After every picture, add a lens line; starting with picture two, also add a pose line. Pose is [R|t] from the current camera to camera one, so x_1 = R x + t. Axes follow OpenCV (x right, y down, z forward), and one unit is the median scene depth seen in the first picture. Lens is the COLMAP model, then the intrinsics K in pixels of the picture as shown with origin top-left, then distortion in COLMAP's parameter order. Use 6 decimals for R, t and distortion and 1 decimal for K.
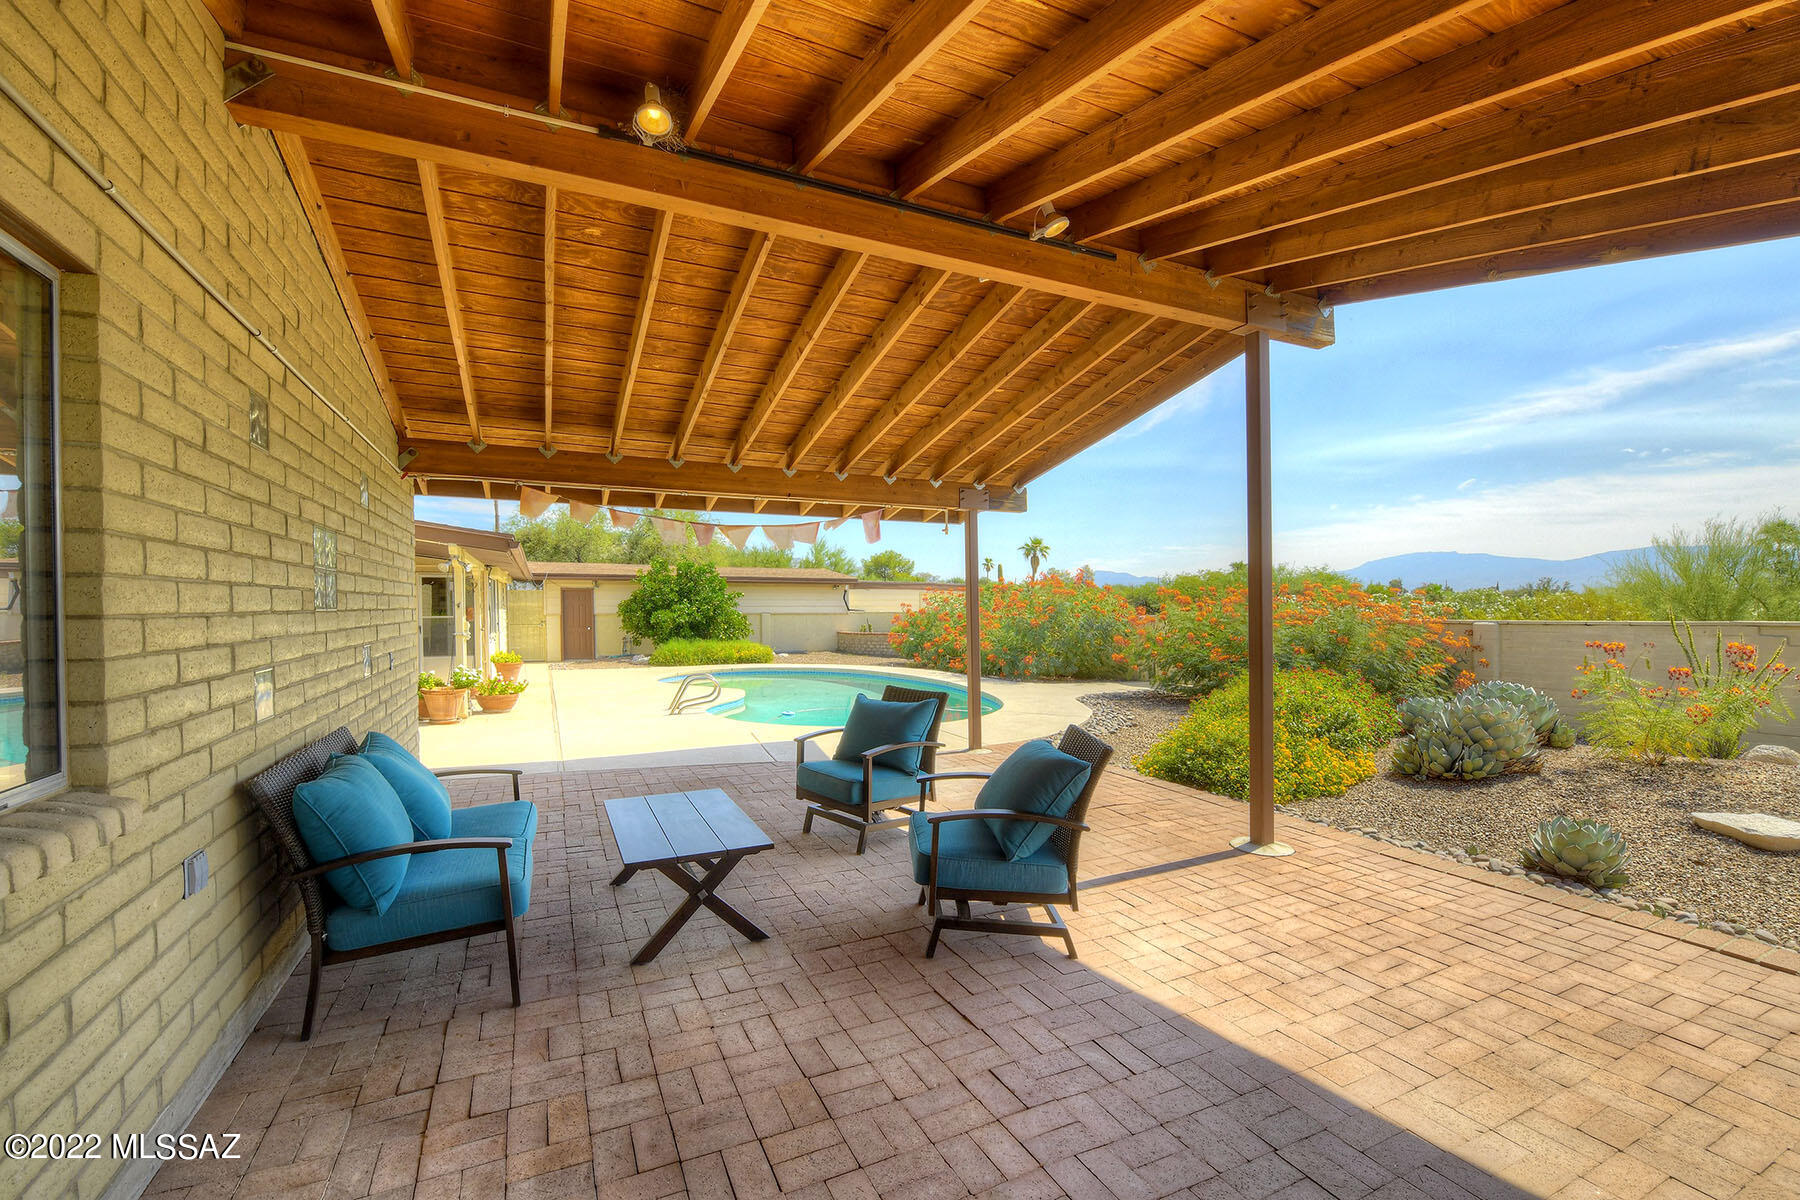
lens RADIAL K [[760.2, 0, 865.9], [0, 760.2, 617.1], [0, 0, 1]] dist [-0.019805, -0.001361]
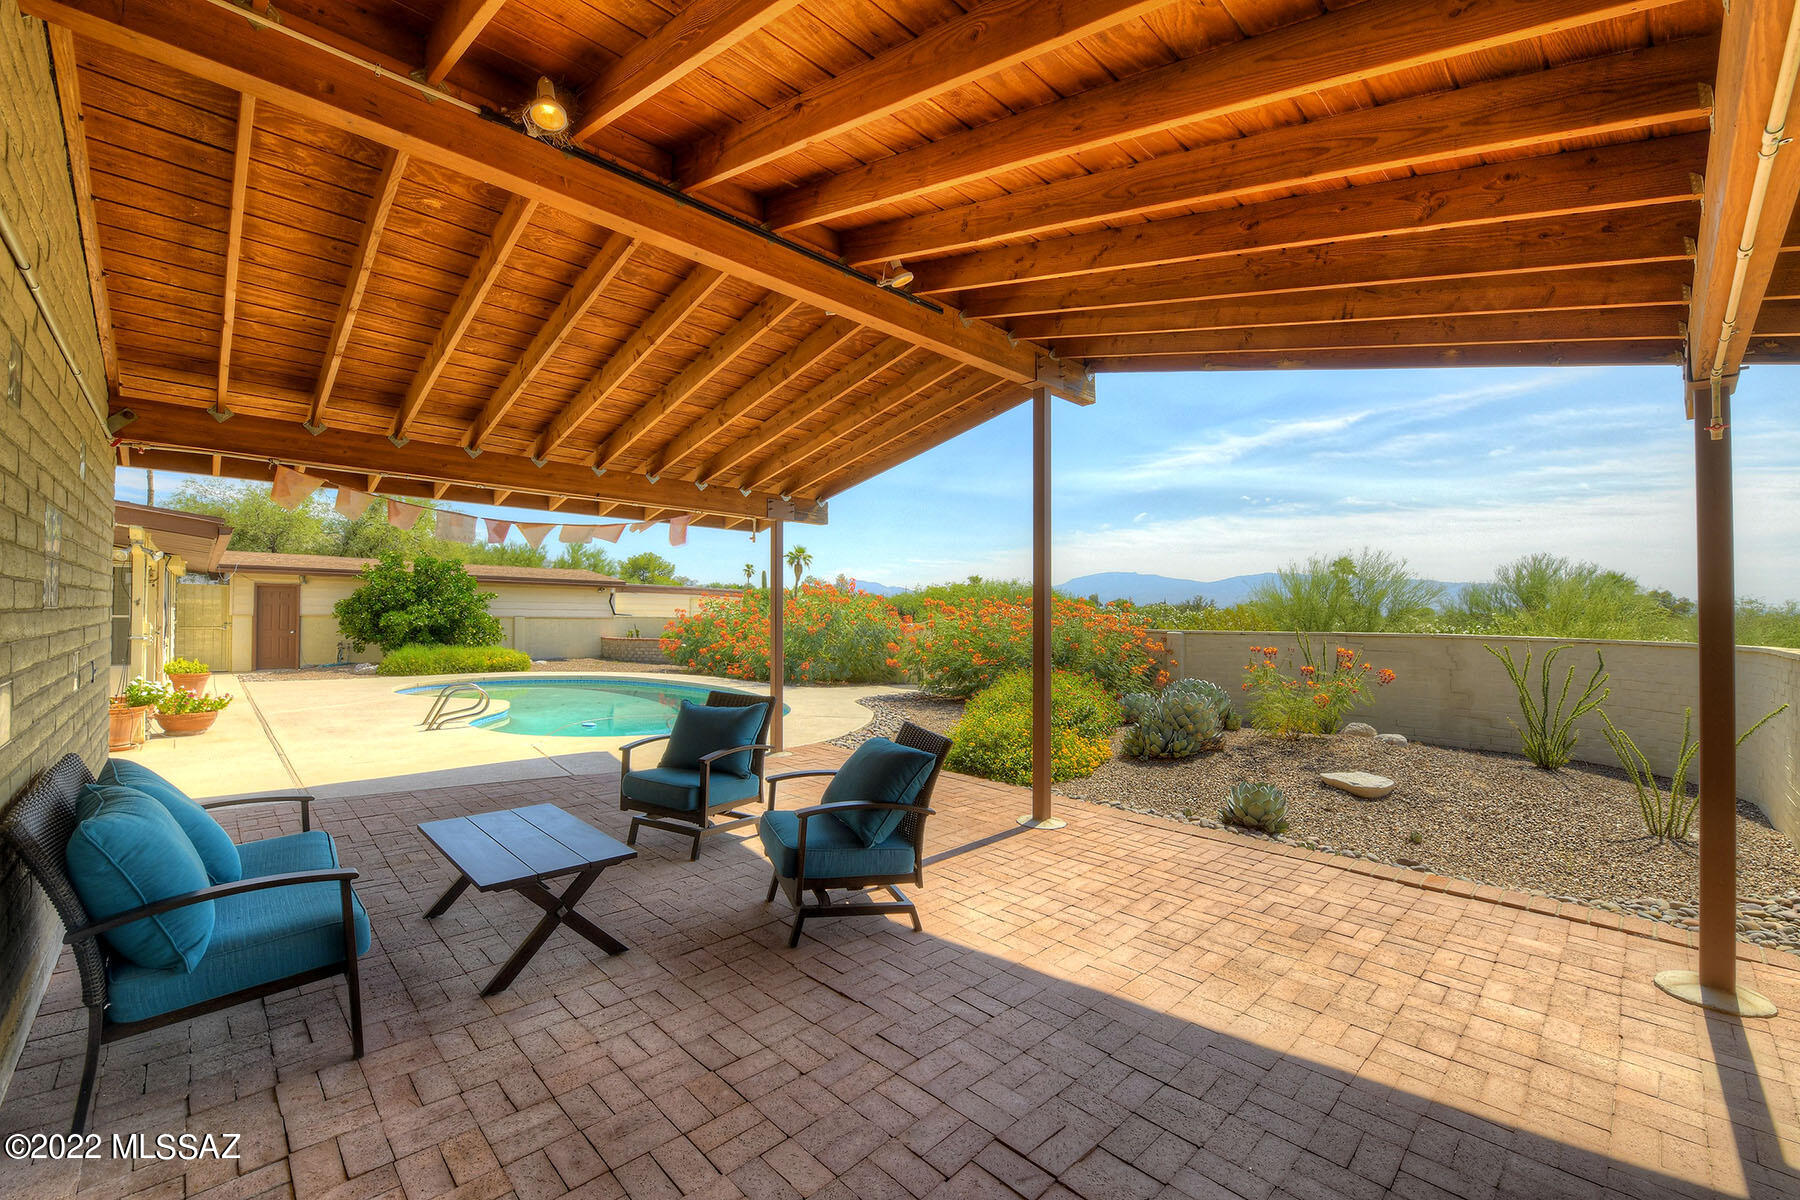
lens RADIAL K [[760.2, 0, 890.1], [0, 760.2, 600.5], [0, 0, 1]] dist [-0.019805, -0.001361]
pose [[0.938075, 0.019886, 0.345860, -0.108318], [-0.009672, 0.999465, -0.031234, -0.001010], [-0.346297, 0.025955, 0.937766, -0.032320]]
